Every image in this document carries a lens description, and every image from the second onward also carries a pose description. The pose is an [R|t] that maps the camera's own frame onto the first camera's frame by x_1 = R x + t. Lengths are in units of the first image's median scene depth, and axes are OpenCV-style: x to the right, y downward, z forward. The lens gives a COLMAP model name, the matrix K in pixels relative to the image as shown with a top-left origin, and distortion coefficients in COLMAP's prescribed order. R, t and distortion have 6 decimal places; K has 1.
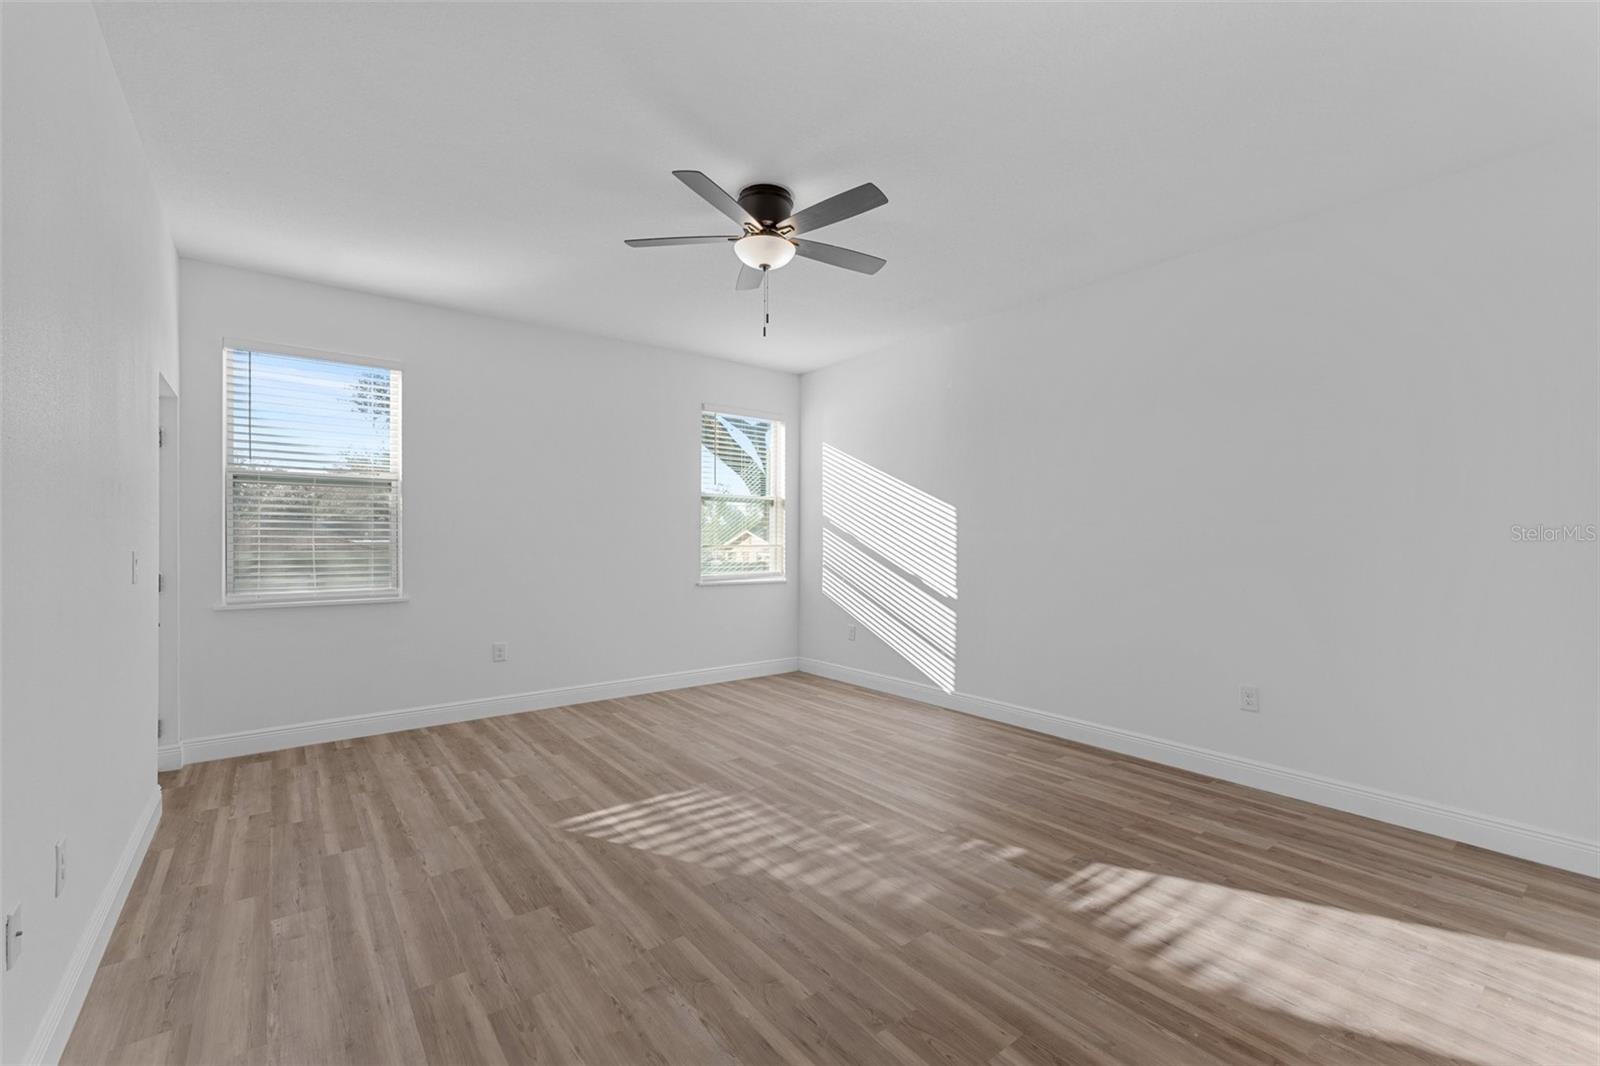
lens RADIAL K [[675.9, 0, 803.1], [0, 675.9, 538.3], [0, 0, 1]] dist [0.007957, -0.000929]
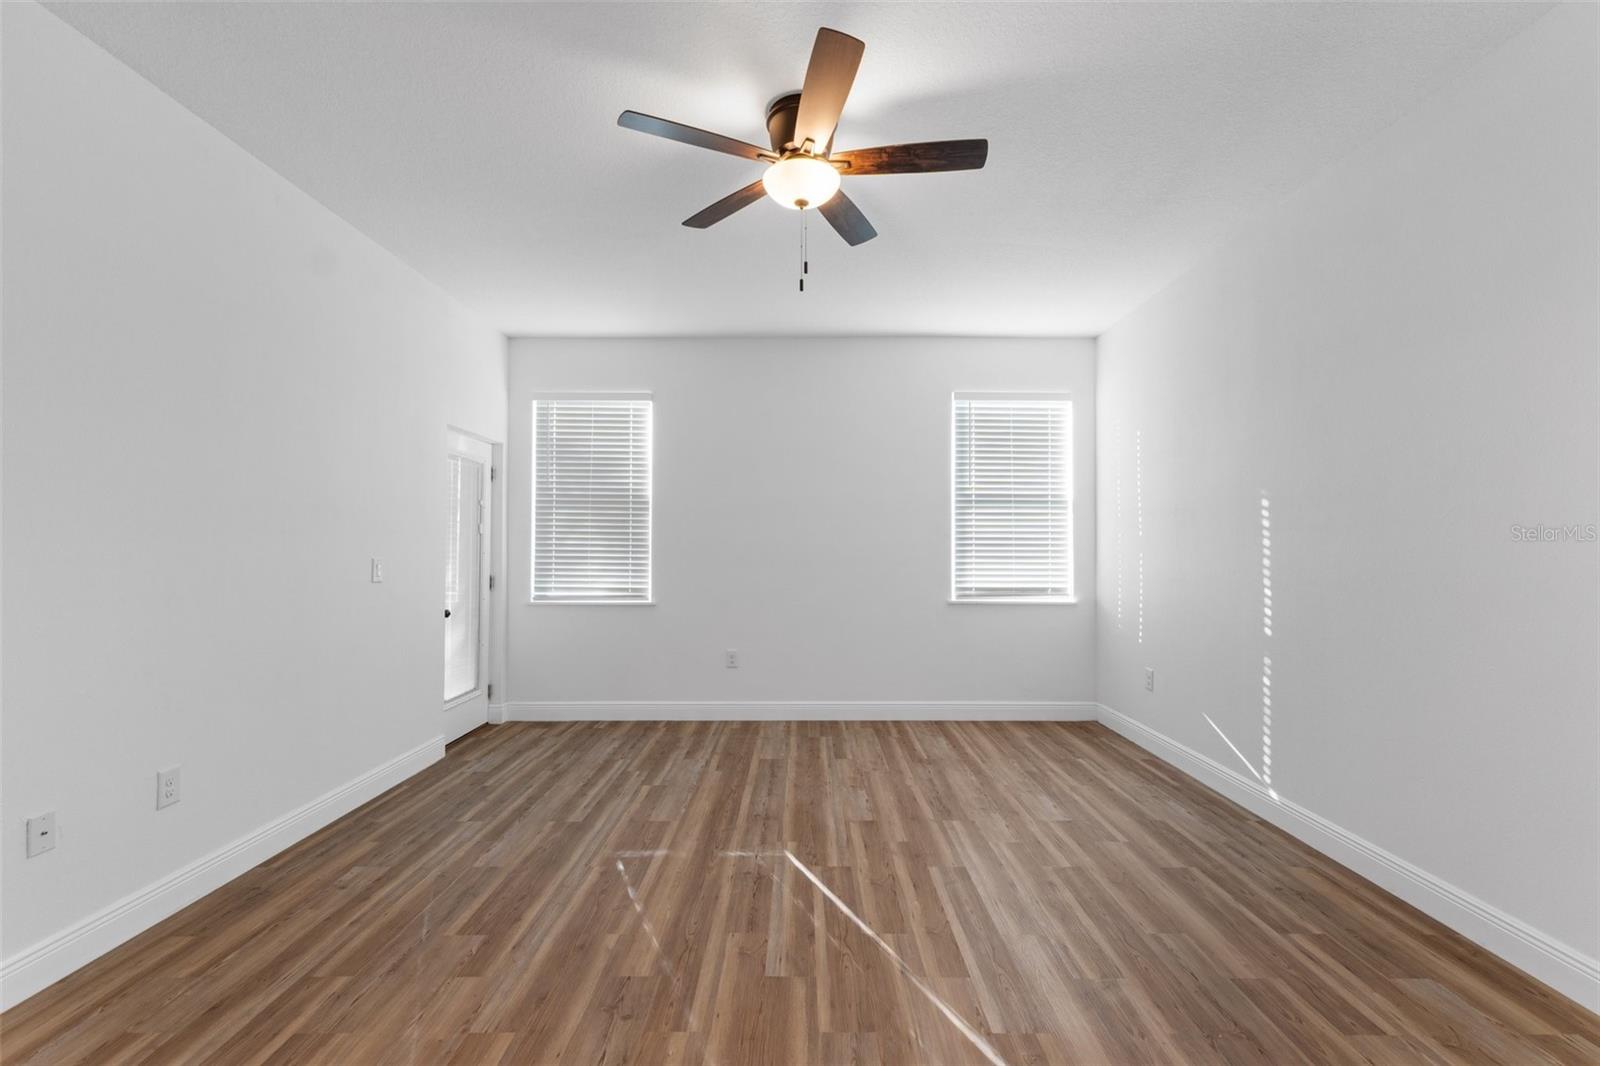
lens RADIAL K [[667.2, 0, 800.0], [0, 667.2, 533.0], [0, 0, 1]] dist [0.004509, 0.000383]
pose [[0.788502, -0.016410, -0.614813, 0.394728], [0.000881, 0.999673, -0.025553, 0.000337], [0.615031, 0.019607, 0.788259, 0.364823]]
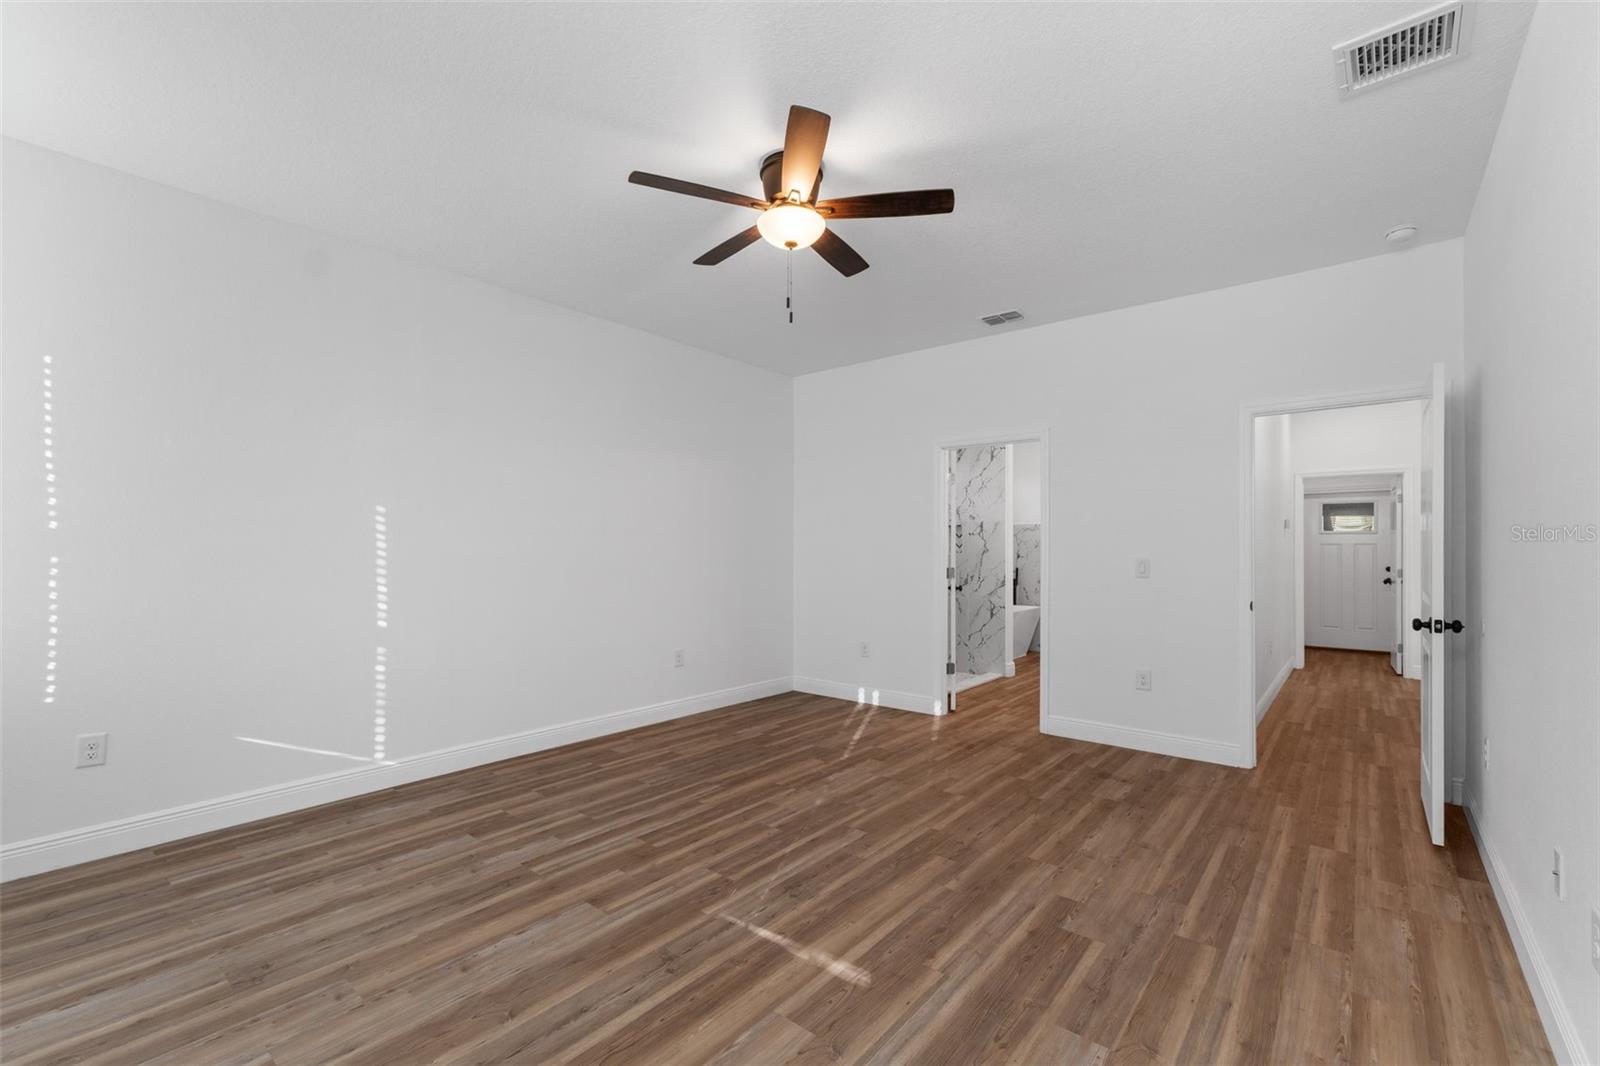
lens RADIAL K [[671.6, 0, 797.4], [0, 671.6, 551.4], [0, 0, 1]] dist [0.001101, 0.000101]
pose [[-0.205746, -0.003521, 0.978599, -0.876912], [-0.000308, 0.999994, 0.003533, -0.003517], [-0.978605, 0.000425, -0.205746, 1.107002]]
